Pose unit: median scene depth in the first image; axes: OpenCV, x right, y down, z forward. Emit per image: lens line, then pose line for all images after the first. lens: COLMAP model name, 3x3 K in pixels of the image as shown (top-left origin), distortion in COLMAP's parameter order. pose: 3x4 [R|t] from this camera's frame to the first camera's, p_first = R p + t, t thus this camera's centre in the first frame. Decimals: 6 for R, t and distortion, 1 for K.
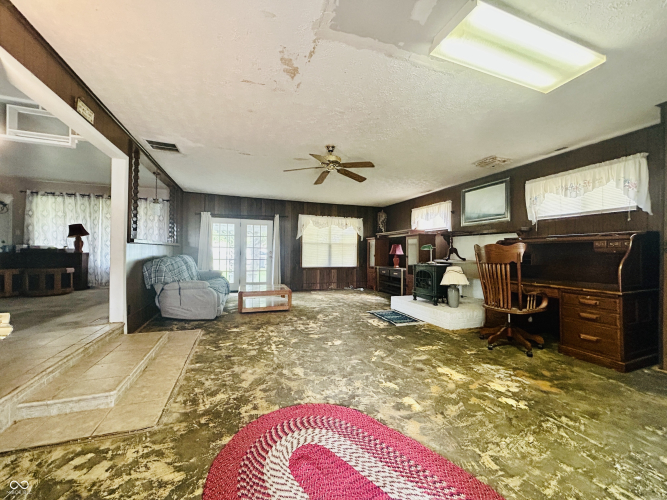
lens RADIAL K [[272.4, 0, 332.4], [0, 272.4, 249.3], [0, 0, 1]] dist [-0.001297, -0.000356]
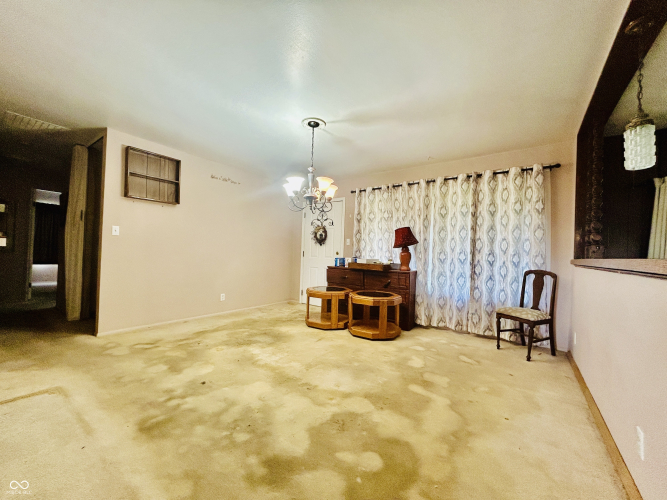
lens RADIAL K [[265.8, 0, 331.6], [0, 265.8, 251.5], [0, 0, 1]] dist [0.001110, 0.000176]
pose [[0.566636, 0.005546, -0.823950, -0.497712], [-0.021903, 0.999725, -0.008334, -0.024557], [0.823677, 0.022769, 0.566602, 0.479664]]
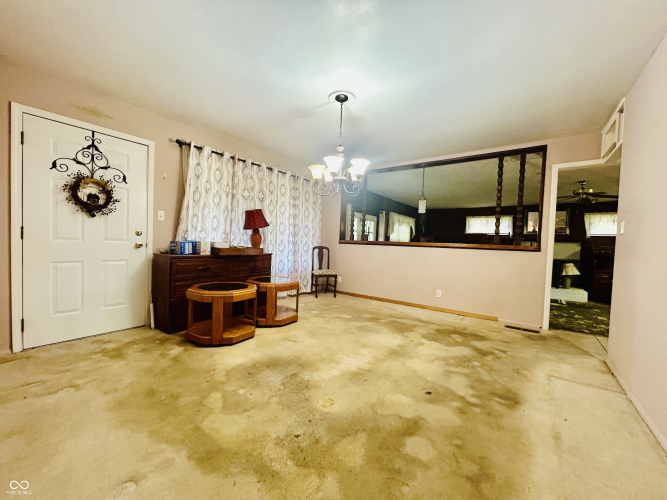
lens RADIAL K [[267.5, 0, 332.7], [0, 267.5, 251.1], [0, 0, 1]] dist [-0.000758, 0.000050]
pose [[0.829189, 0.000043, 0.558969, -1.148262], [-0.032733, 0.998288, 0.048481, -0.028952], [-0.558010, -0.058497, 0.827770, 0.355788]]
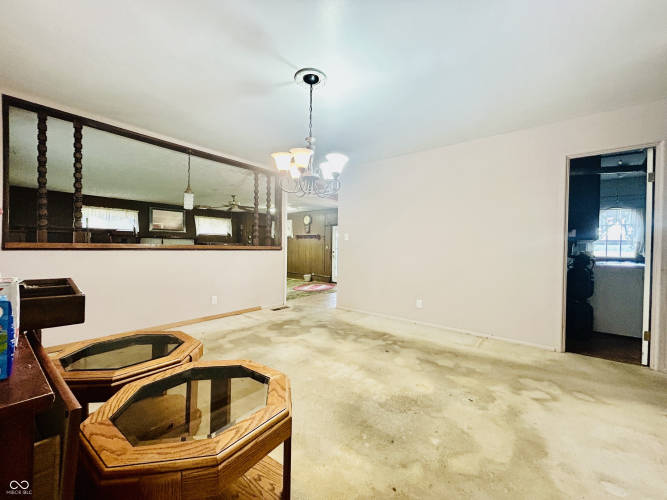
lens RADIAL K [[267.5, 0, 332.7], [0, 267.5, 251.1], [0, 0, 1]] dist [-0.000758, 0.000050]
pose [[-0.520586, -0.030775, 0.853255, -1.221862], [-0.028080, 0.999427, 0.018915, -0.031539], [-0.853348, -0.014113, -0.521151, 0.868274]]
